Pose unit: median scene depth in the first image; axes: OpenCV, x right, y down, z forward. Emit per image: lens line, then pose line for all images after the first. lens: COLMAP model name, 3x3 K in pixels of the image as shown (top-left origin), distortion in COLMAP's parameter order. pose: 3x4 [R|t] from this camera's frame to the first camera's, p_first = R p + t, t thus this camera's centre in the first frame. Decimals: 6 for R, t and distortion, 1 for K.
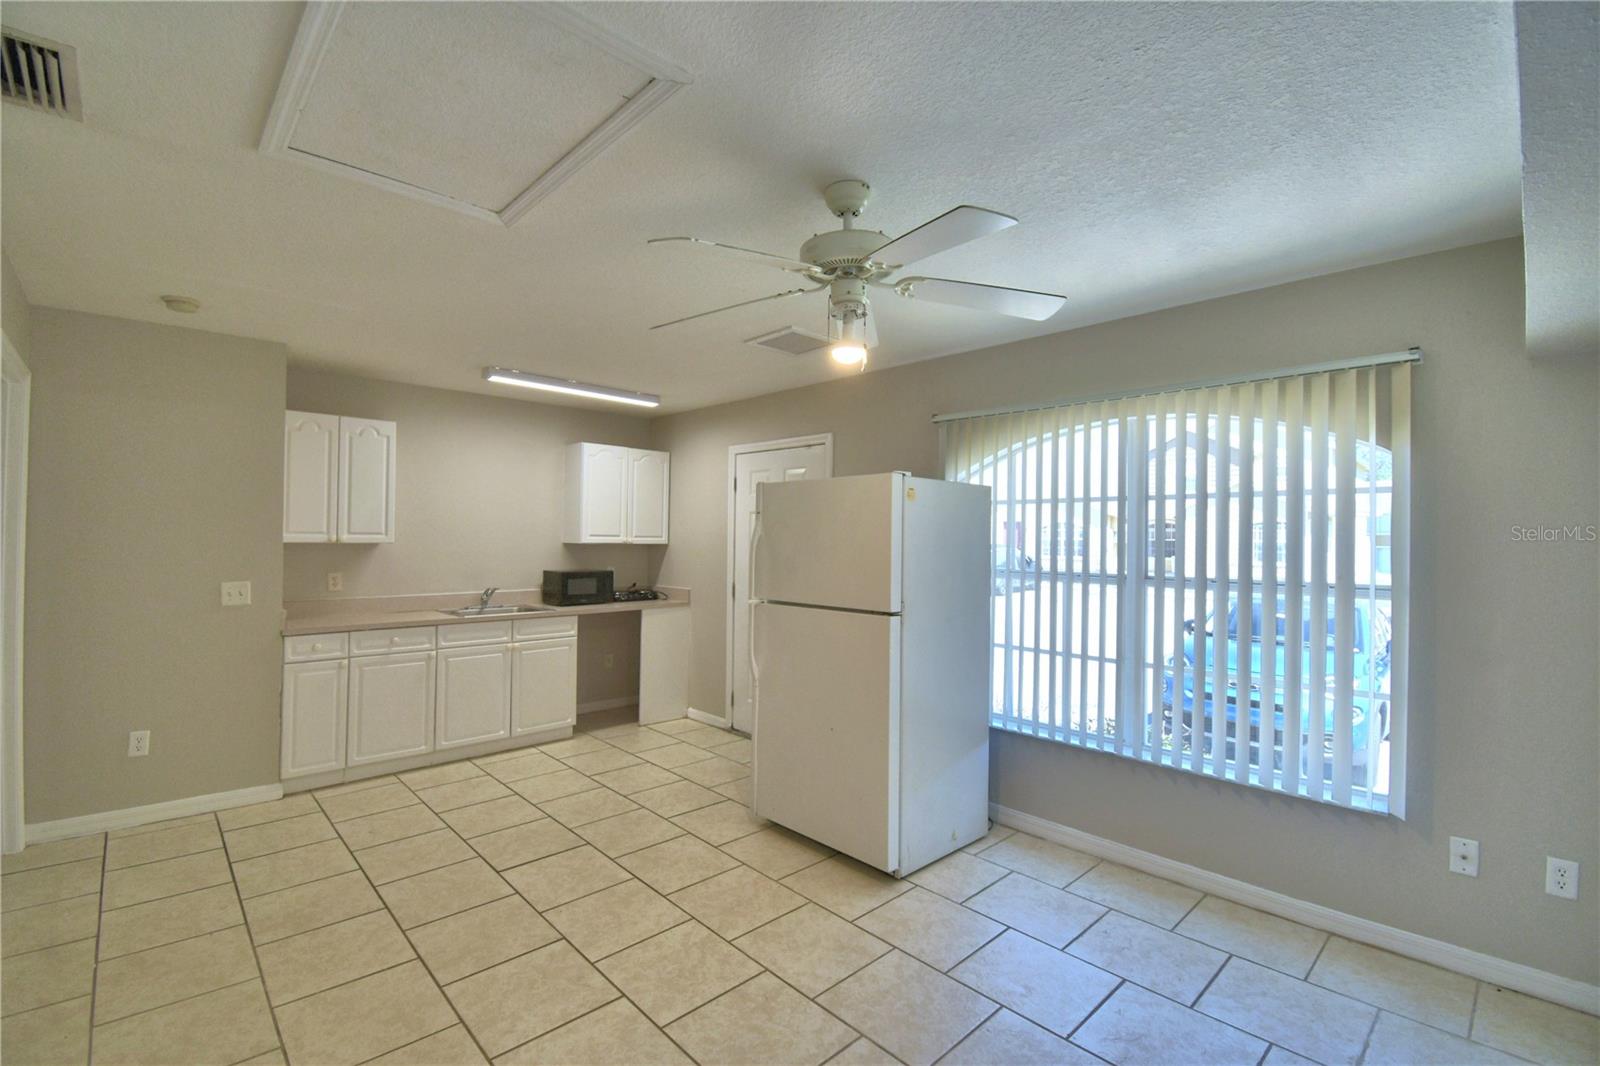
lens RADIAL K [[705.0, 0, 792.0], [0, 705.0, 533.0], [0, 0, 1]] dist [0.021011, -0.025264]
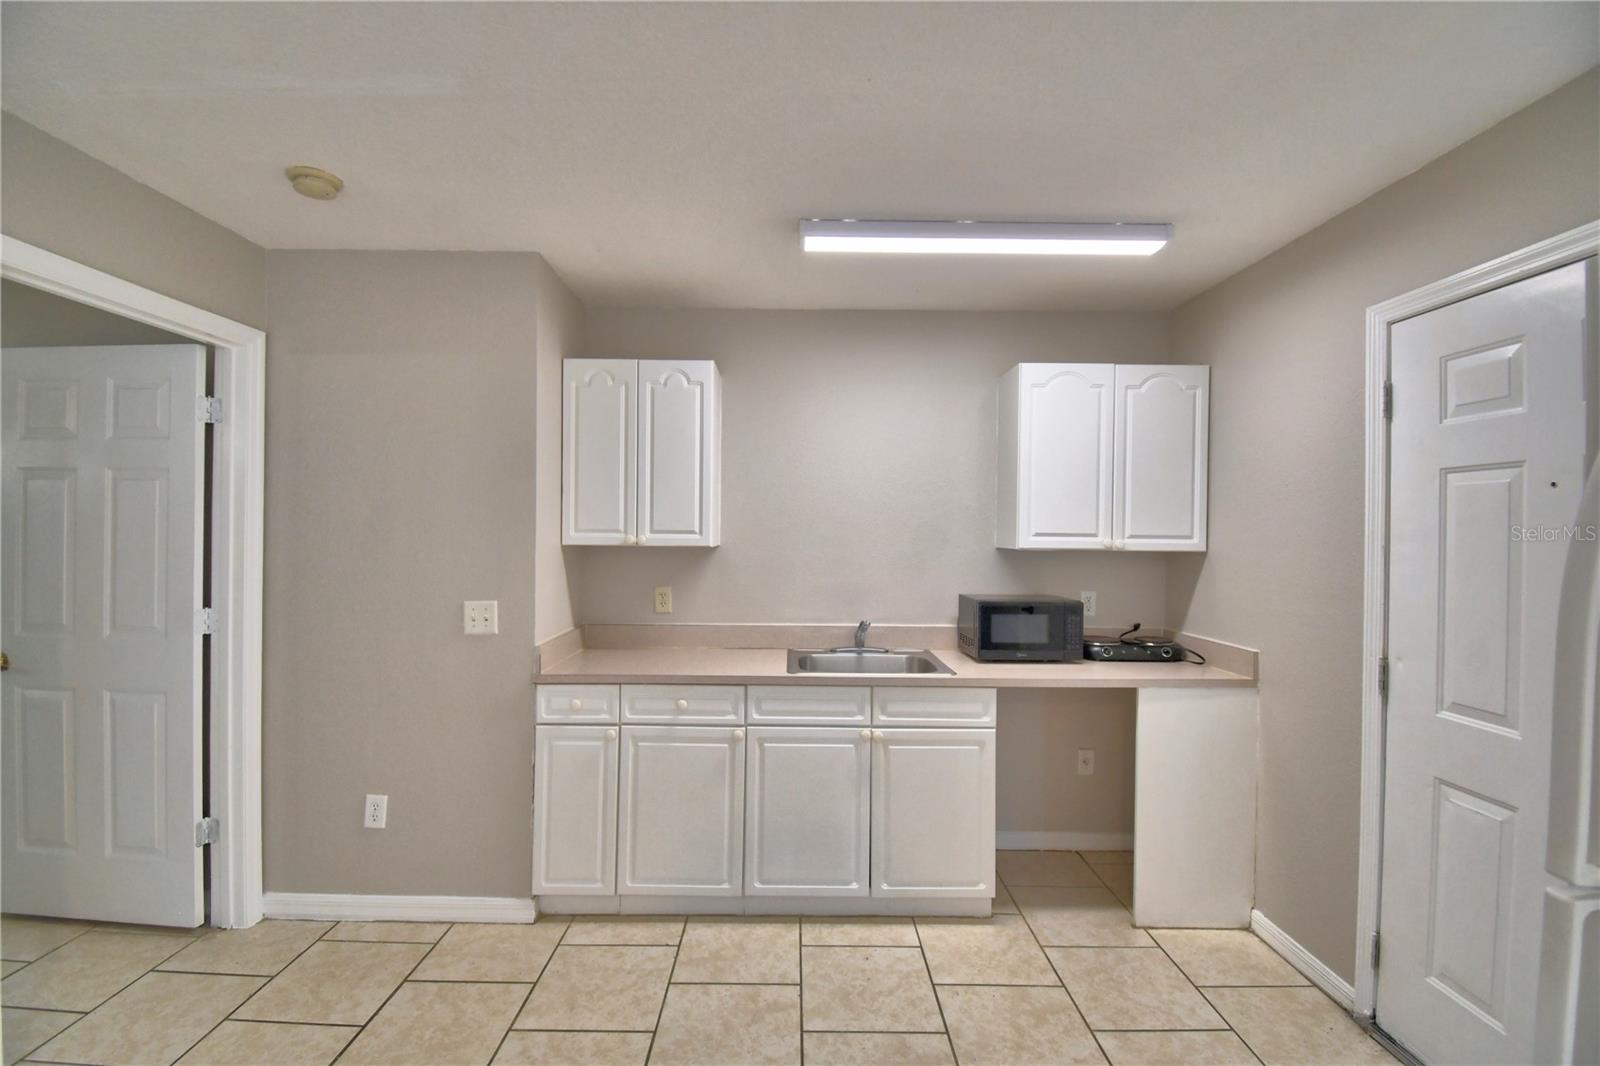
lens RADIAL K [[700.1, 0, 795.3], [0, 700.1, 533.2], [0, 0, 1]] dist [0.020854, -0.025830]
pose [[0.730216, -0.004054, -0.683204, -0.066327], [0.003502, 0.999991, -0.002190, 0.003407], [0.683207, -0.000794, 0.730224, 0.596195]]
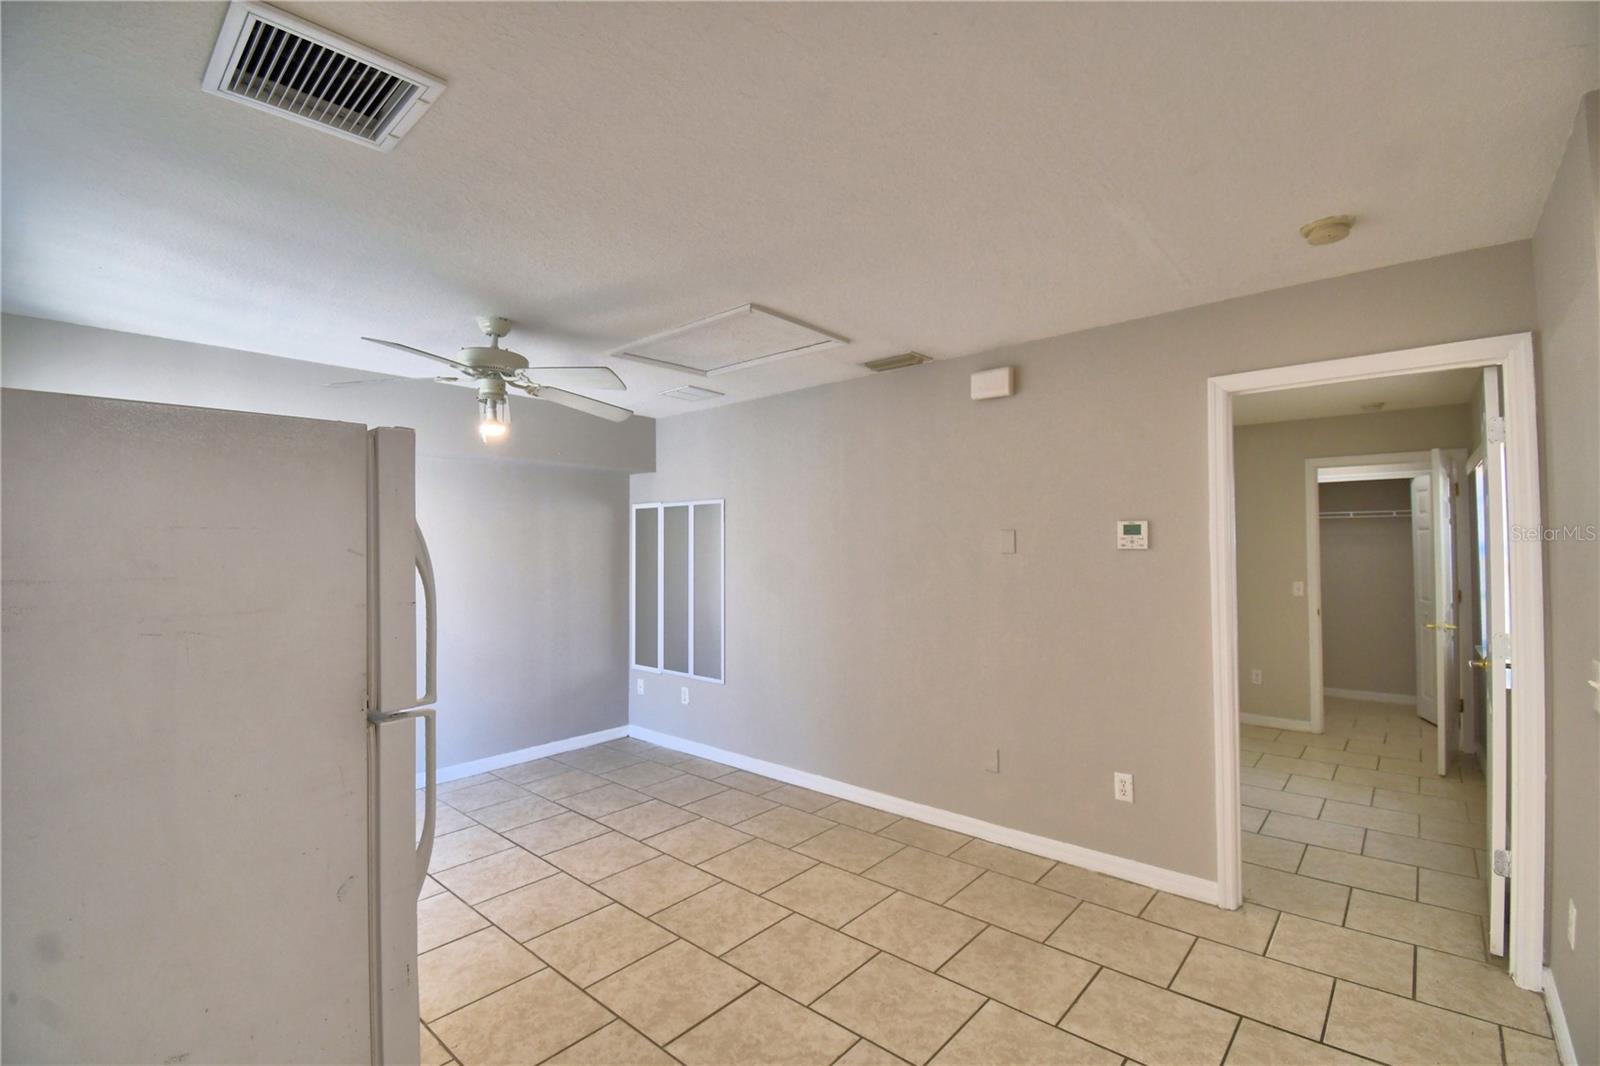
lens RADIAL K [[700.1, 0, 795.3], [0, 700.1, 533.2], [0, 0, 1]] dist [0.020854, -0.025830]
pose [[-0.995632, -0.010666, -0.092752, -0.195146], [-0.007641, 0.999429, -0.032916, 0.004028], [0.093051, -0.032063, -0.995145, 1.183361]]
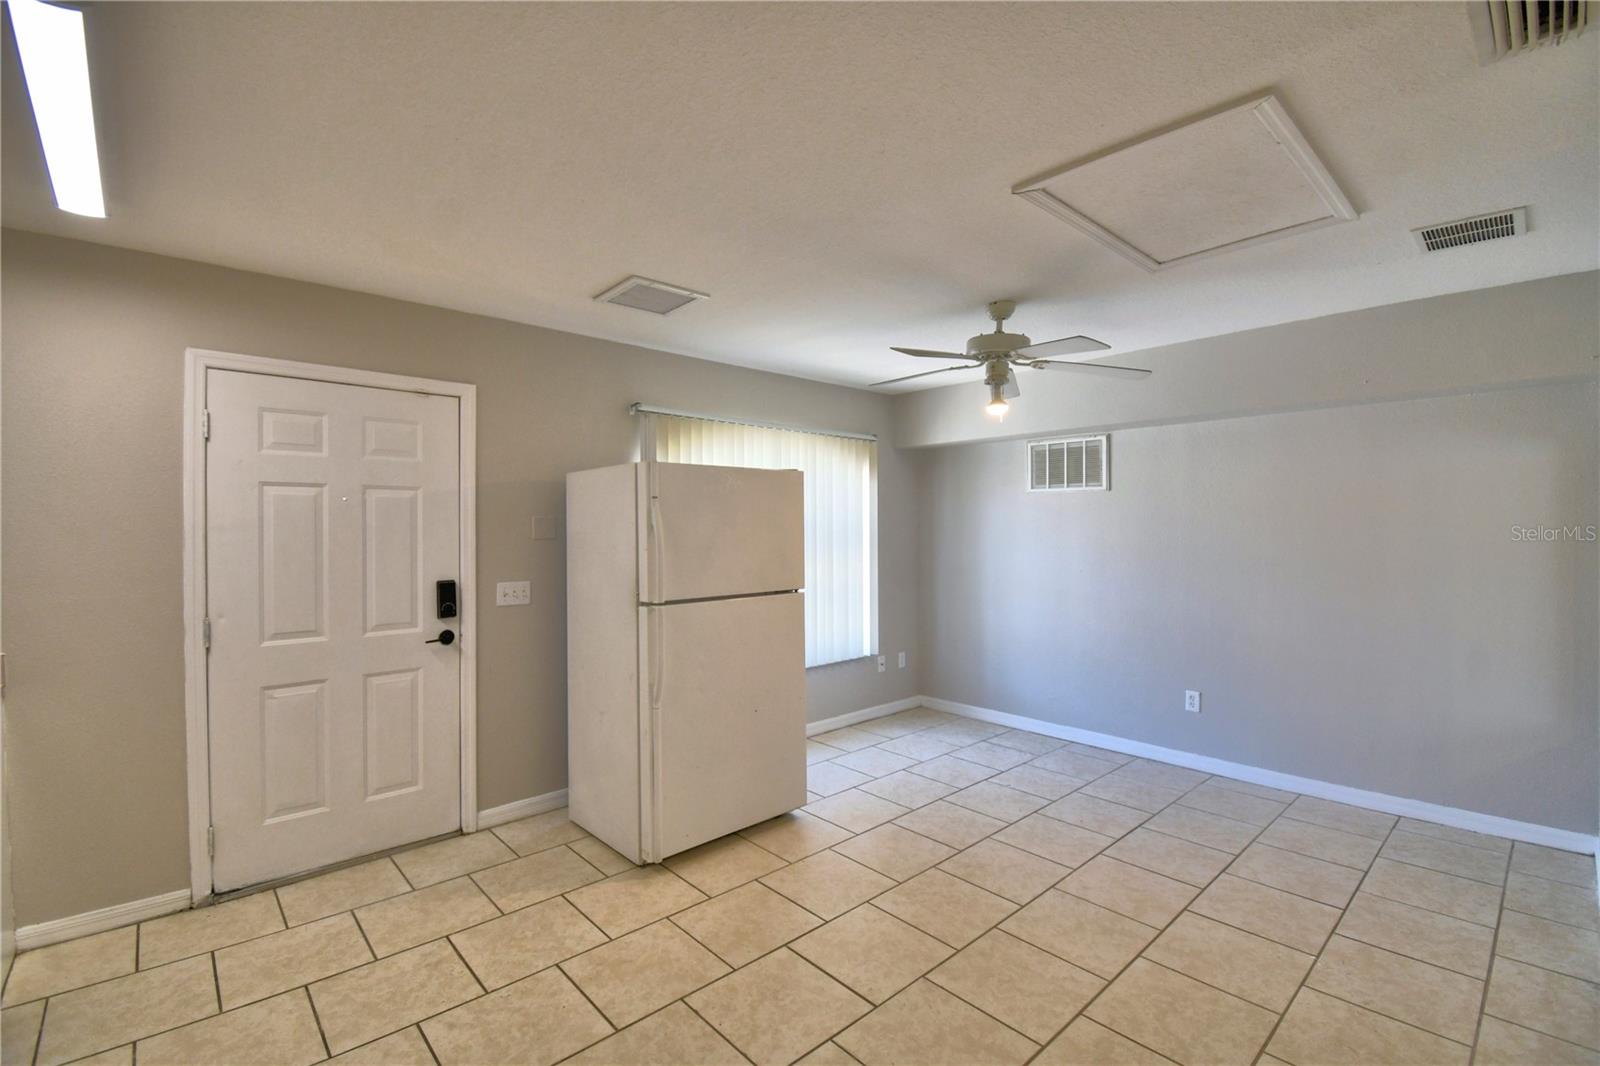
lens RADIAL K [[700.1, 0, 795.3], [0, 700.1, 533.2], [0, 0, 1]] dist [0.020854, -0.025830]
pose [[0.016163, -0.021664, 0.999635, -0.704316], [-0.003043, 0.999760, 0.021716, -0.003925], [-0.999865, -0.003393, 0.016093, 0.674389]]
